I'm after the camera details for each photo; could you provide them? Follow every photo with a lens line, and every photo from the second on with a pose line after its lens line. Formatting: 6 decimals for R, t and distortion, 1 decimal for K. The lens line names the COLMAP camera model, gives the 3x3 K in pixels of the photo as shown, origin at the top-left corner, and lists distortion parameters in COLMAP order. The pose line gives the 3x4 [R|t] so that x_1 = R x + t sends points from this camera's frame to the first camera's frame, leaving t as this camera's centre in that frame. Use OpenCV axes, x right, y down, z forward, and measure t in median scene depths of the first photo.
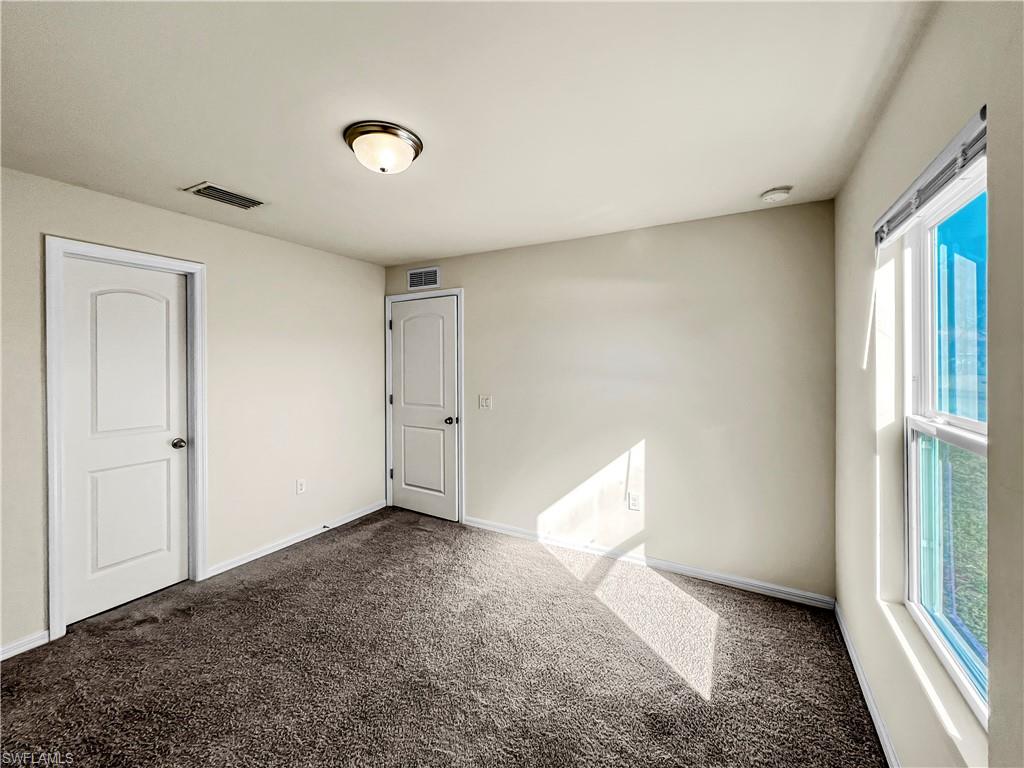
lens RADIAL K [[415.4, 0, 511.1], [0, 415.4, 360.8], [0, 0, 1]] dist [-0.000272, 0.000151]
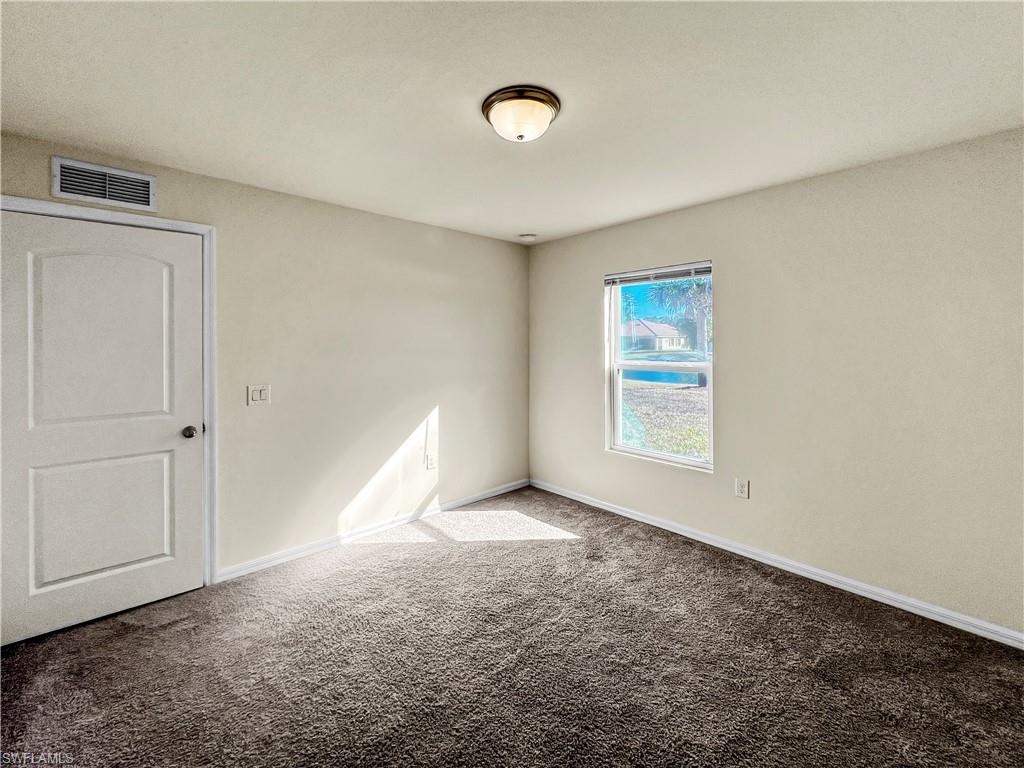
lens RADIAL K [[413.6, 0, 511.1], [0, 413.6, 343.2], [0, 0, 1]] dist [0.000899, -0.000053]
pose [[0.334435, 0.000608, 0.942419, -0.591803], [0.000875, 0.999999, -0.000955, 0.010890], [-0.942419, 0.001144, 0.334434, 0.342084]]
